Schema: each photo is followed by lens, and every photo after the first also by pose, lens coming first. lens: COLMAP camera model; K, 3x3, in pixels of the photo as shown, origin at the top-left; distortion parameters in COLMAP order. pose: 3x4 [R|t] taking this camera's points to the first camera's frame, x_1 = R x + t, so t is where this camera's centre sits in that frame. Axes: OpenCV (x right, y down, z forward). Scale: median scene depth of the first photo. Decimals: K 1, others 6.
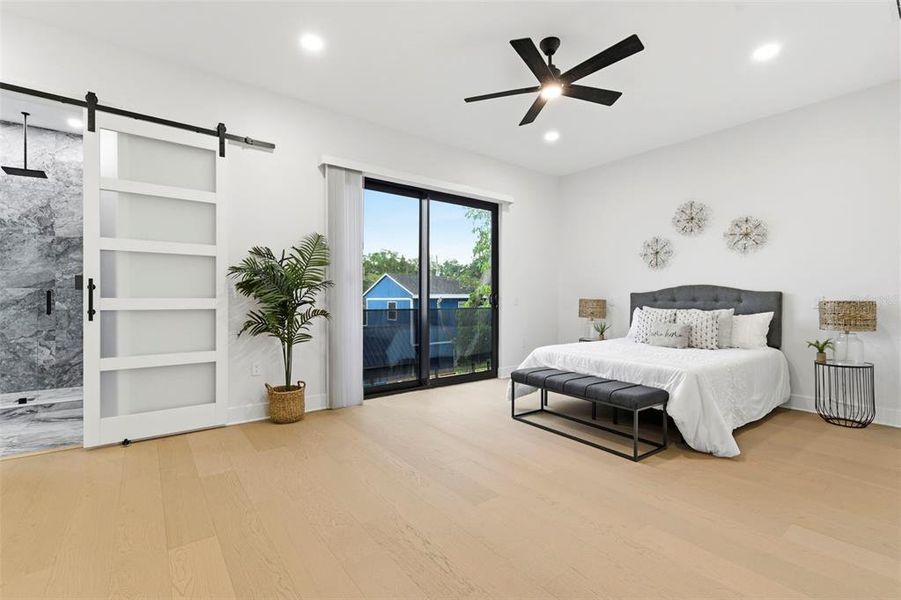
lens RADIAL K [[401.2, 0, 448.6], [0, 401.2, 300.2], [0, 0, 1]] dist [0.004998, 0.000114]
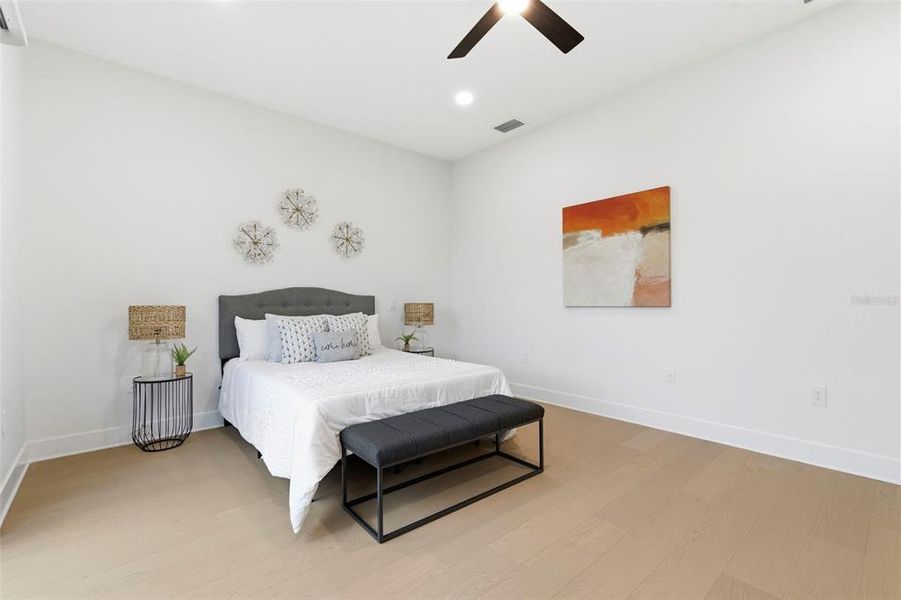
lens RADIAL K [[401.2, 0, 448.6], [0, 401.2, 300.2], [0, 0, 1]] dist [0.004998, 0.000114]
pose [[-0.074727, -0.001159, 0.997203, -0.295944], [0.013634, 0.999905, 0.002184, -0.007757], [-0.997111, 0.013759, -0.074704, 0.799089]]
